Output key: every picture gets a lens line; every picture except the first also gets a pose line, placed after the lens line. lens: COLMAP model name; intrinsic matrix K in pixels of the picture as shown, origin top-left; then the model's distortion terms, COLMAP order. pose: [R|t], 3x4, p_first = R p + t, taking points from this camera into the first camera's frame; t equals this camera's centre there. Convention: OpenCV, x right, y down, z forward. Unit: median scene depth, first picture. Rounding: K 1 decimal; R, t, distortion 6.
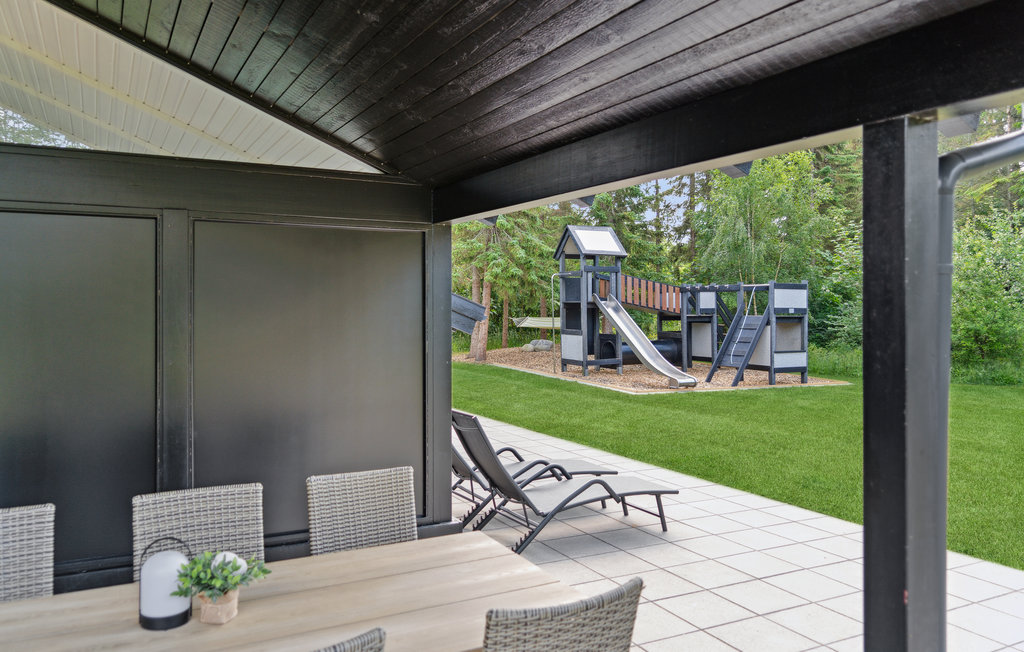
lens RADIAL K [[787.3, 0, 513.4], [0, 787.3, 306.7], [0, 0, 1]] dist [0.054830, 0.000162]
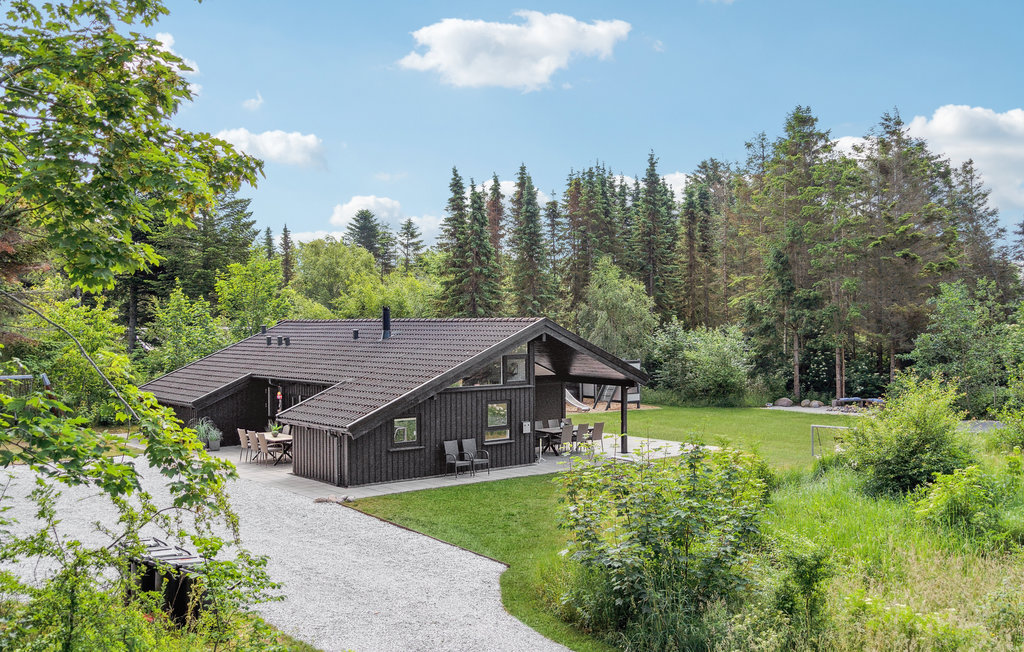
lens RADIAL K [[985.6, 0, 512.0], [0, 985.6, 326.0], [0, 0, 1]] dist [-0.069704, -0.003740]
pose [[0.982636, 0.001336, 0.185540, -0.399645], [-0.002059, 0.999991, 0.003704, -0.117387], [-0.185533, -0.004022, 0.982630, -1.345082]]
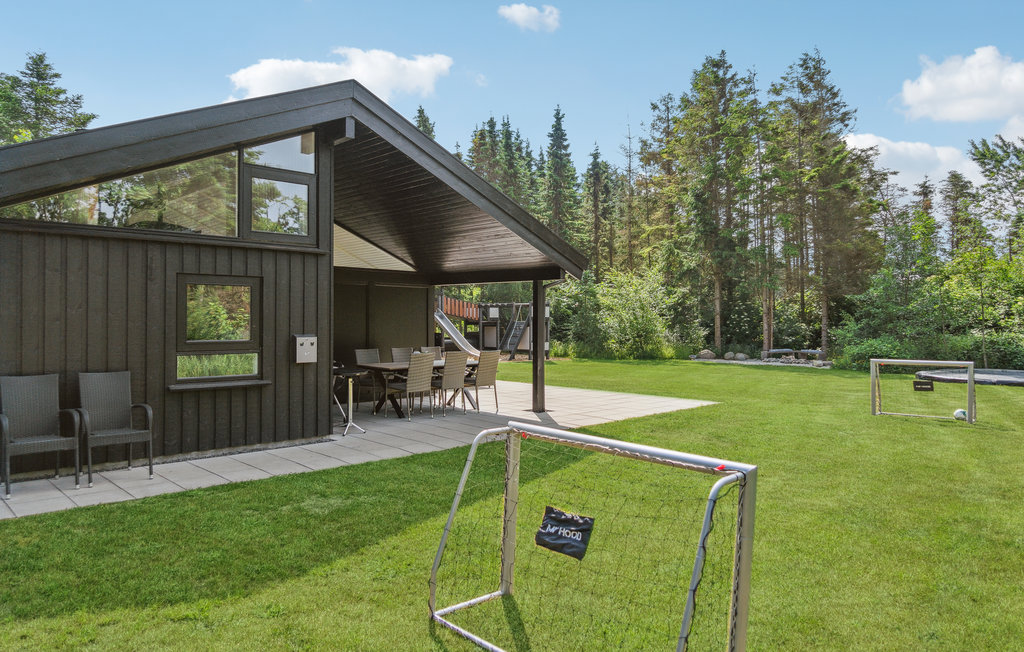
lens RADIAL K [[690.2, 0, 512.0], [0, 690.2, 326.0], [0, 0, 1]] dist [-0.050215, -0.000009]
pose [[0.960914, 0.005068, 0.276799, -0.124155], [-0.007155, 0.999953, 0.006530, 0.010536], [-0.276753, -0.008256, 0.960906, -0.419793]]
